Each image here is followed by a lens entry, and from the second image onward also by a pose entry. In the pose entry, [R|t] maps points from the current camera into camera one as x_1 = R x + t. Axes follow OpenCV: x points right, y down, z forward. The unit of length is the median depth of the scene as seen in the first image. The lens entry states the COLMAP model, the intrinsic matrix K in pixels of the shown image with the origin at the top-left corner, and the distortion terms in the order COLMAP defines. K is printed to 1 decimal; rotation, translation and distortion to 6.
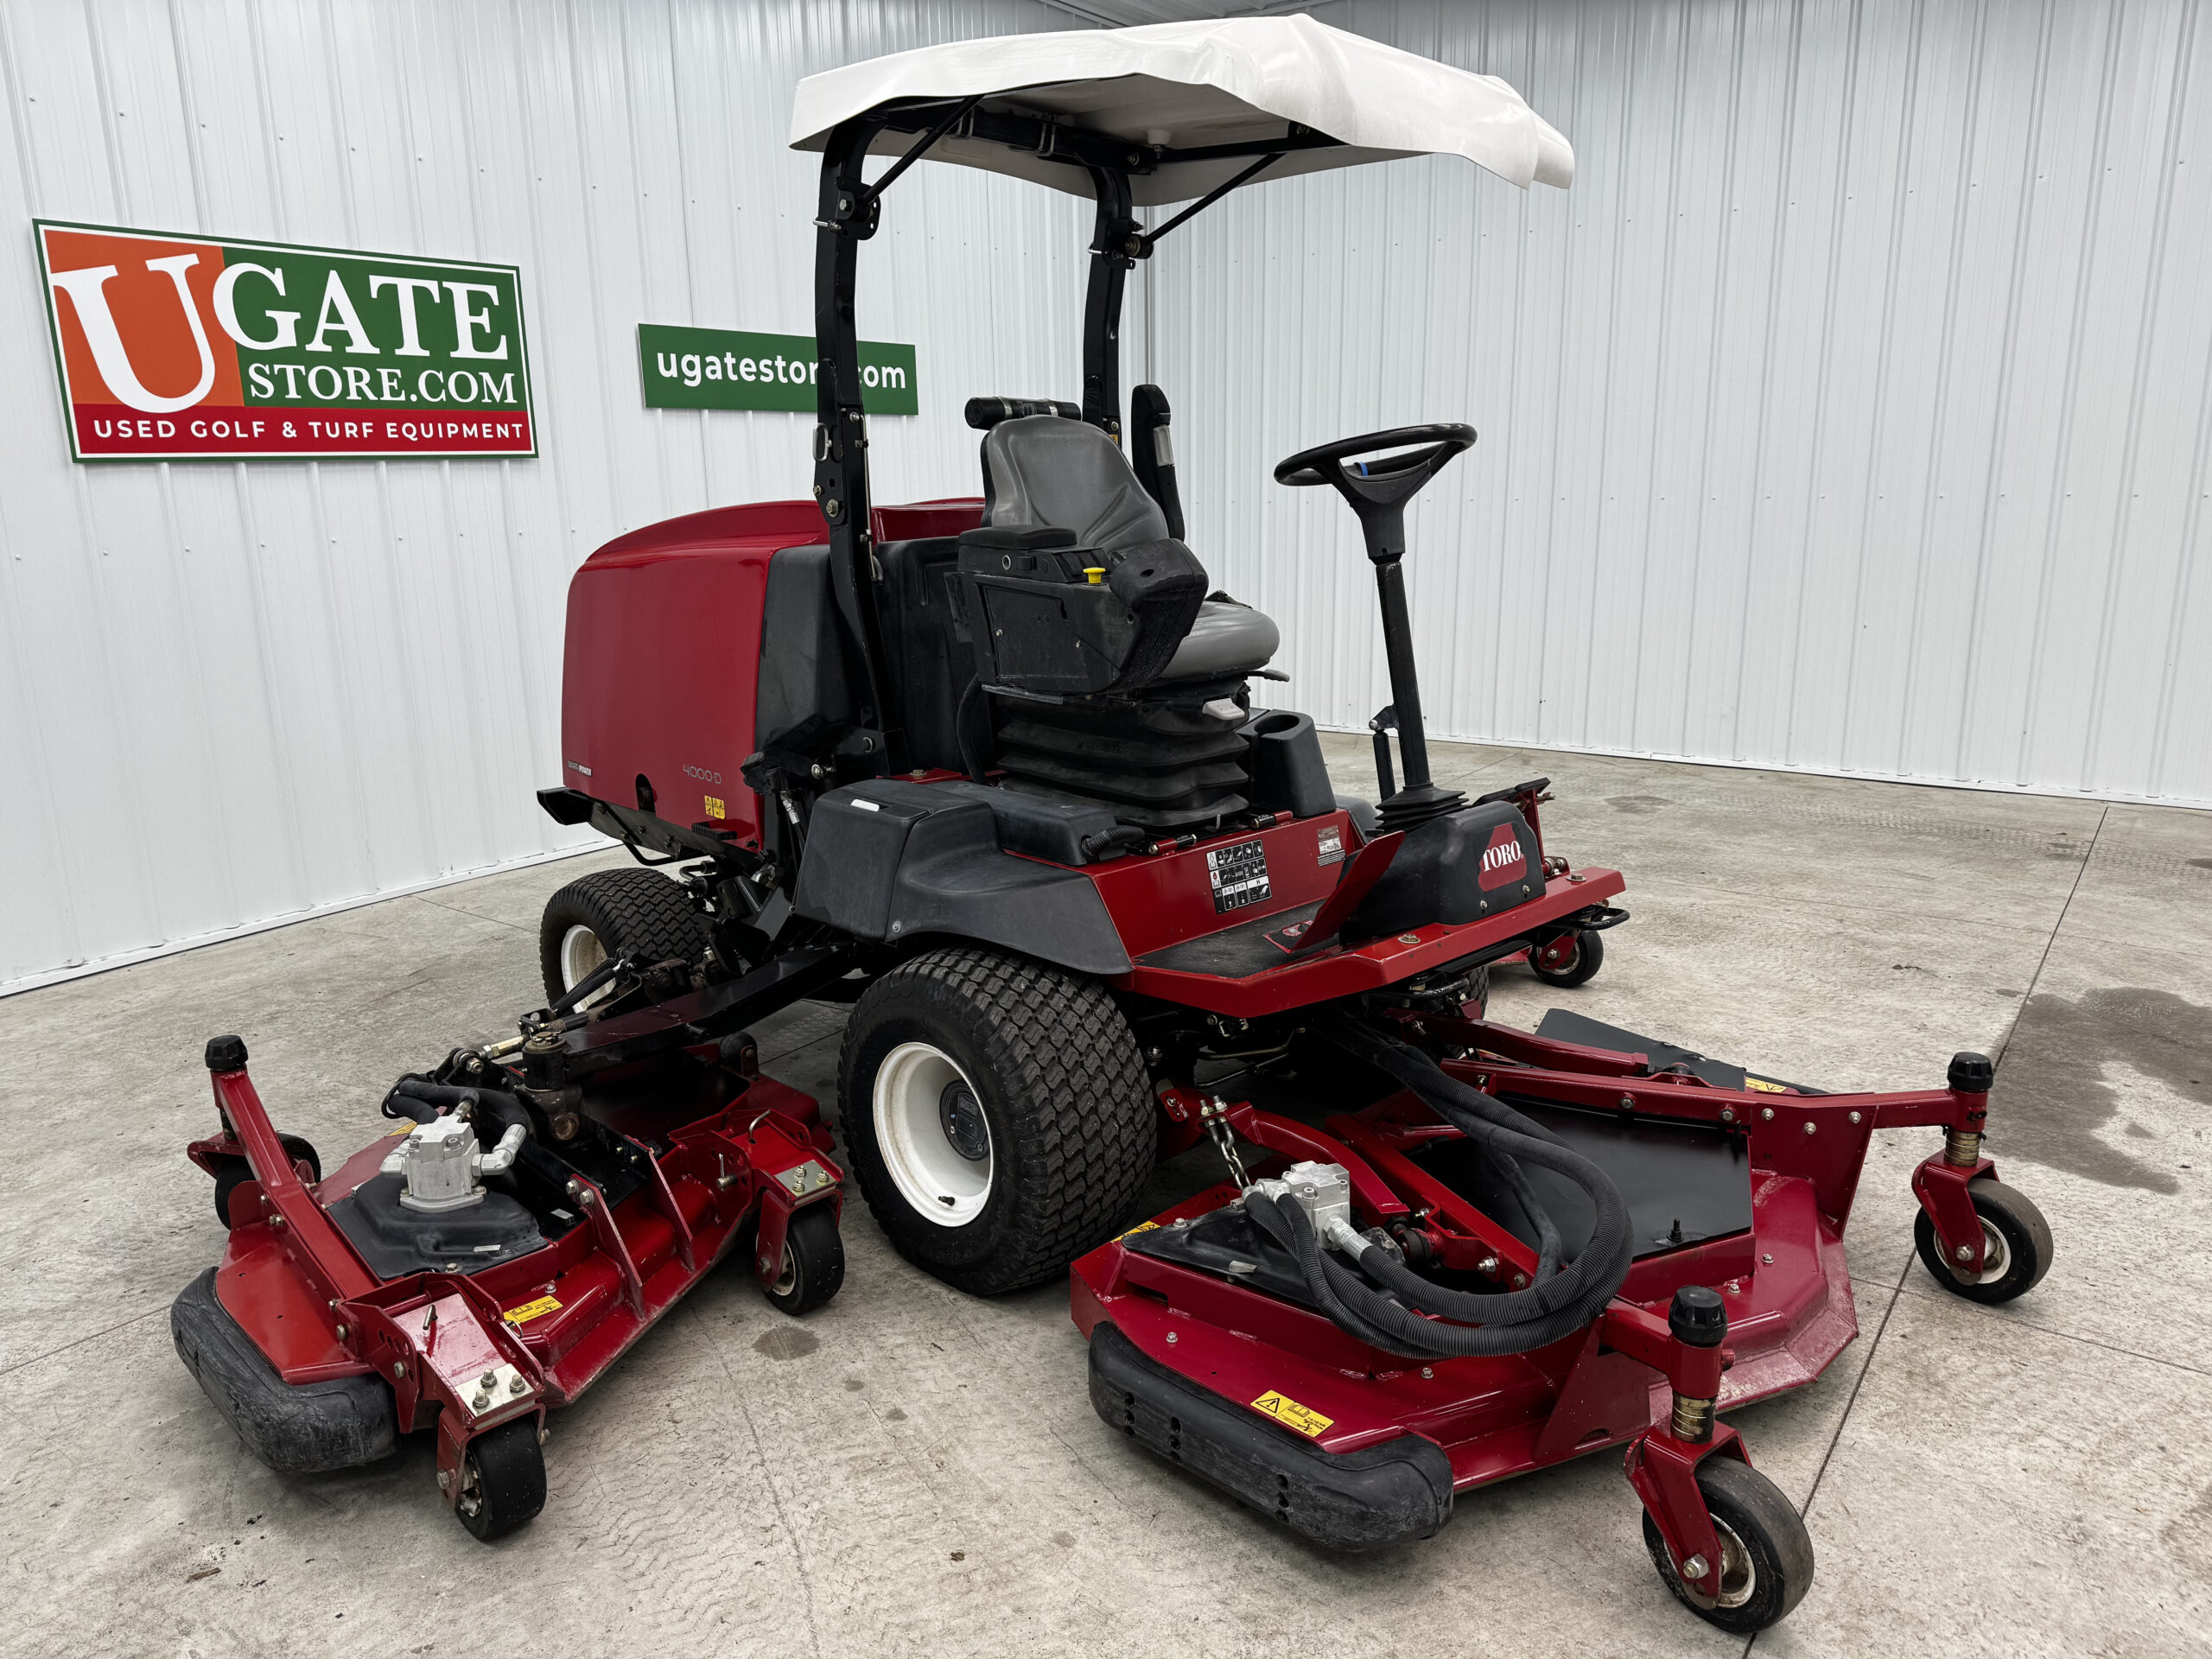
lens RADIAL K [[1548.0, 0, 1114.2], [0, 1548.0, 832.8], [0, 0, 1]] dist [0.048815, -0.058644]
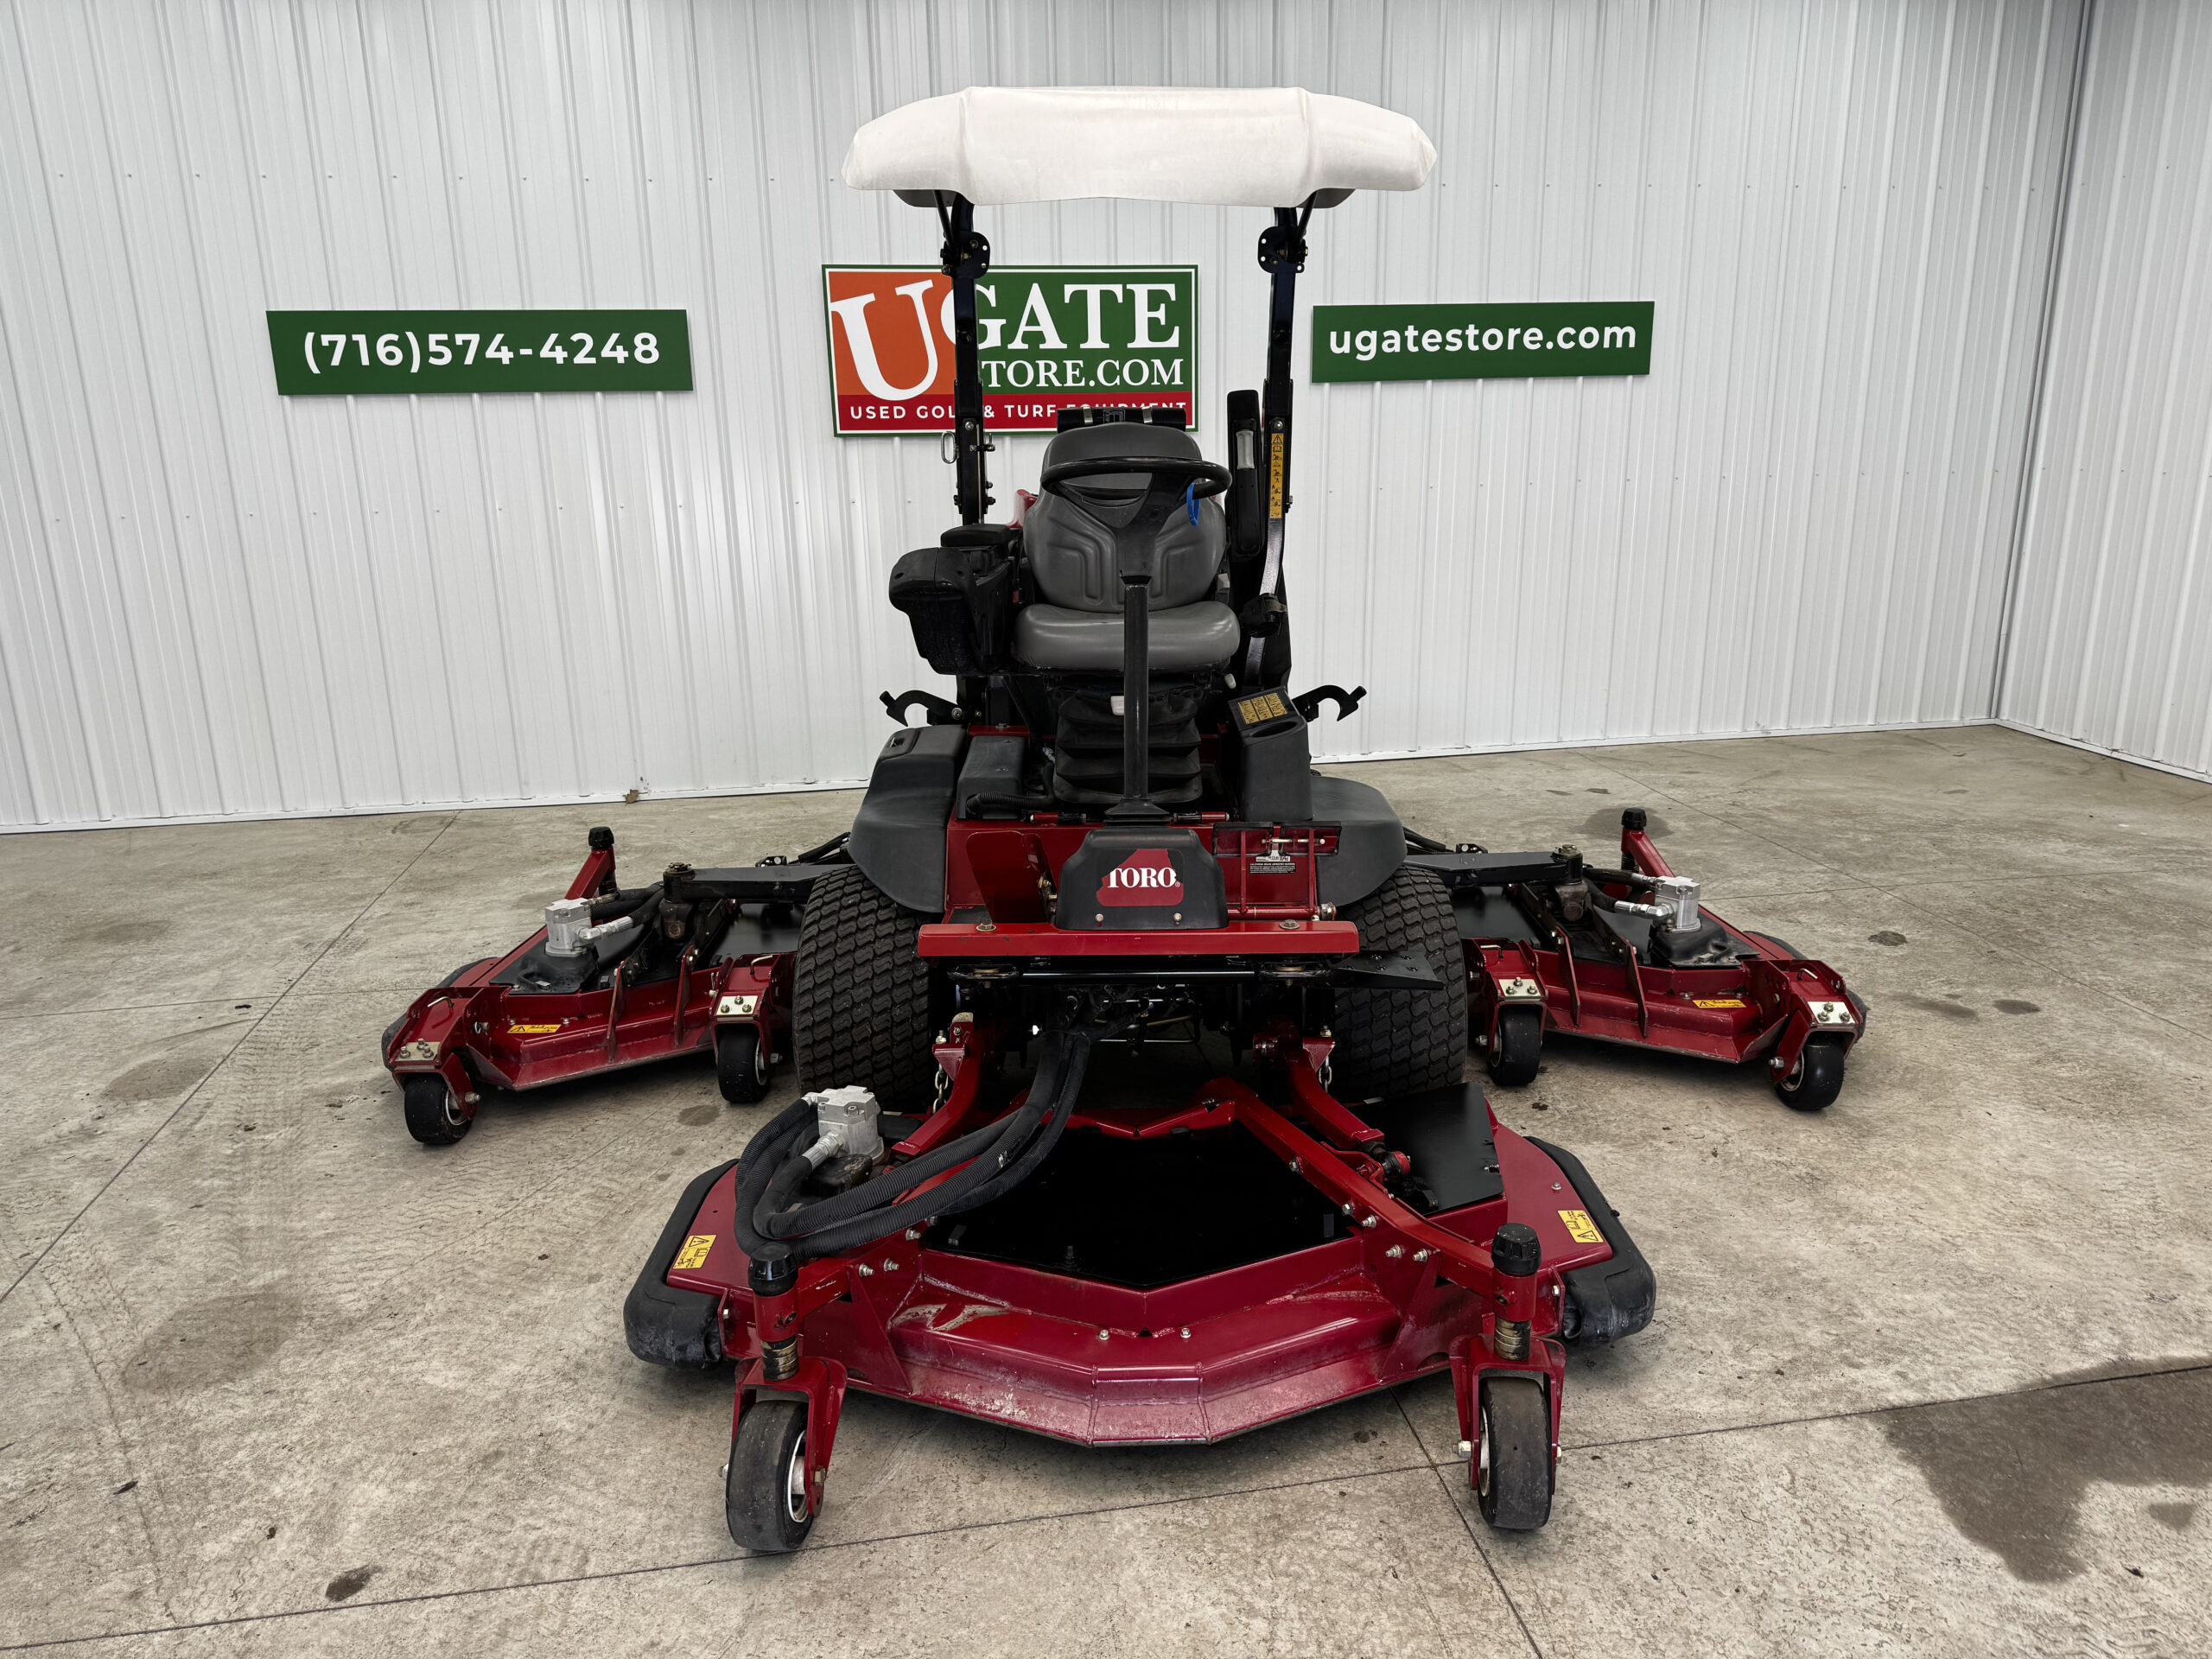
lens RADIAL K [[1548.0, 0, 1105.1], [0, 1548.0, 859.1], [0, 0, 1]] dist [0.048815, -0.058644]
pose [[0.704403, 0.200226, -0.680975, 0.495788], [-0.161064, 0.979451, 0.121382, -0.063477], [0.691285, 0.024178, 0.722177, 0.135011]]
